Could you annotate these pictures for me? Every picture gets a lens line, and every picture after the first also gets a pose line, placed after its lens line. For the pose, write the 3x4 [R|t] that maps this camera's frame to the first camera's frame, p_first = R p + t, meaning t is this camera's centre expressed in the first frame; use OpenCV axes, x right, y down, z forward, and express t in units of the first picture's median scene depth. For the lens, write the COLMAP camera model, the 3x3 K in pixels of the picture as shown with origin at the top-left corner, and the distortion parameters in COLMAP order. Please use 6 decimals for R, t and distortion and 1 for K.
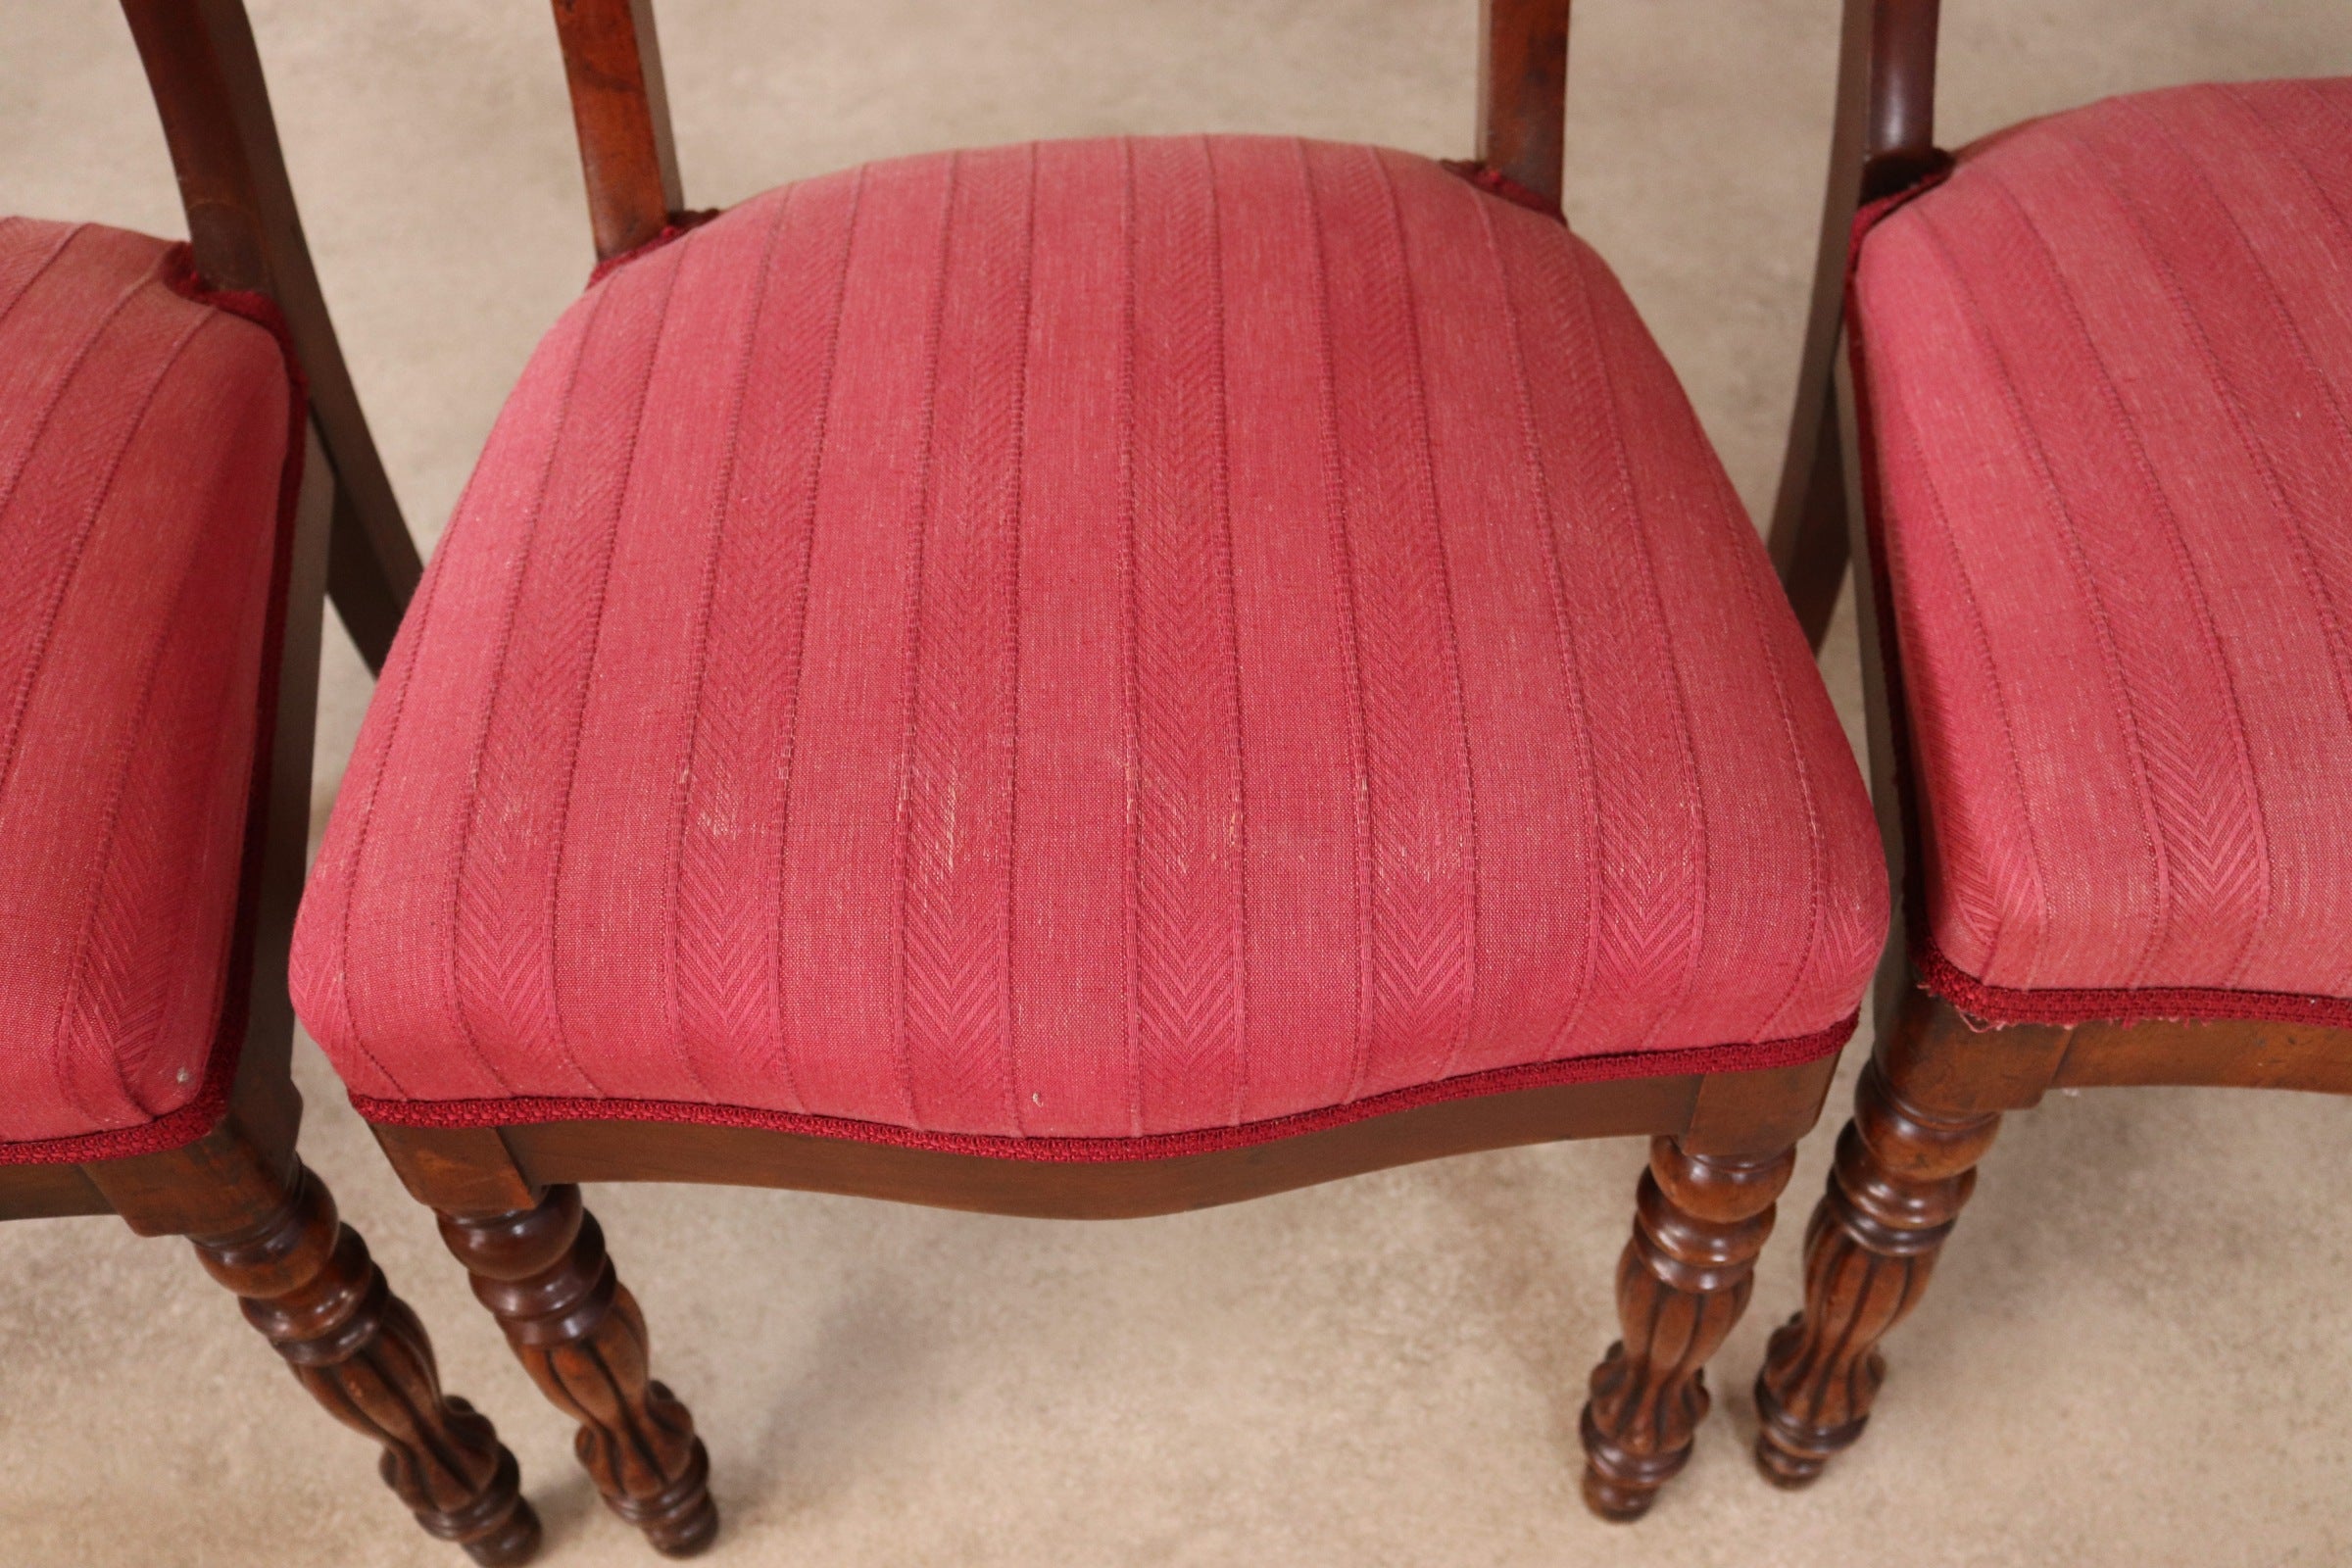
lens RADIAL K [[2475.2, 0, 1147.7], [0, 2475.2, 850.5], [0, 0, 1]] dist [-0.144596, 0.153676]
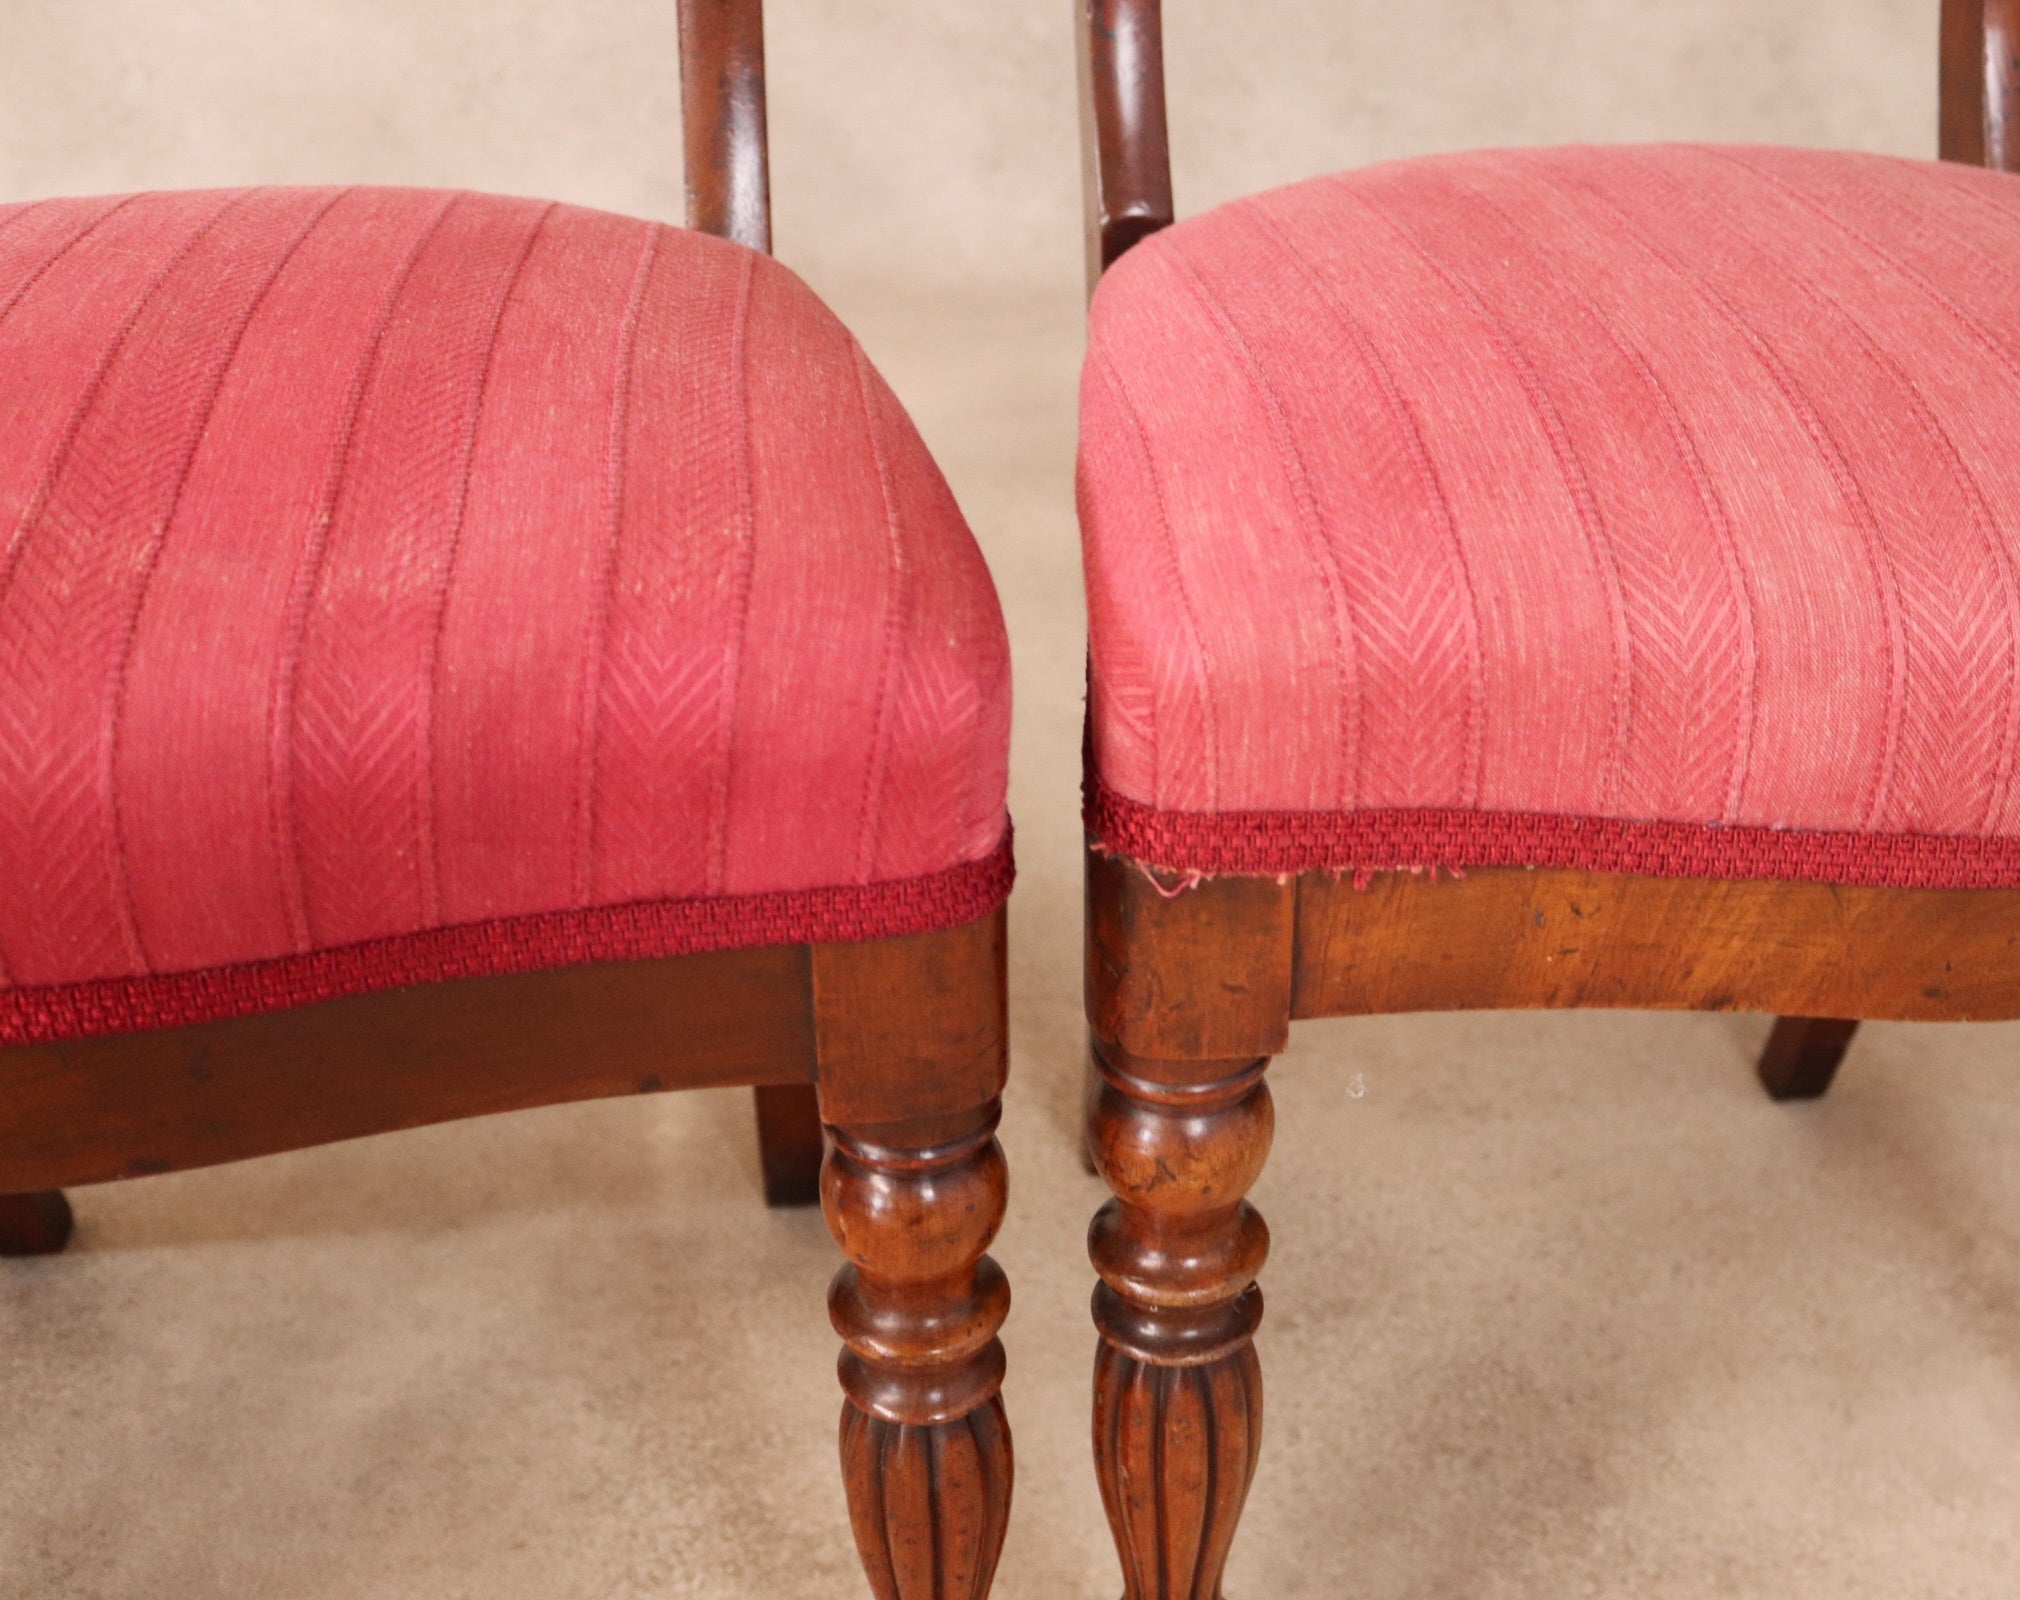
lens RADIAL K [[2542.6, 0, 1211.4], [0, 2542.6, 804.2], [0, 0, 1]] dist [-0.139208, 0.150373]
pose [[0.986968, -0.003456, 0.160880, 0.196794], [0.064868, 0.923483, -0.378115, 0.312477], [-0.147264, 0.383624, 0.911672, 0.217910]]
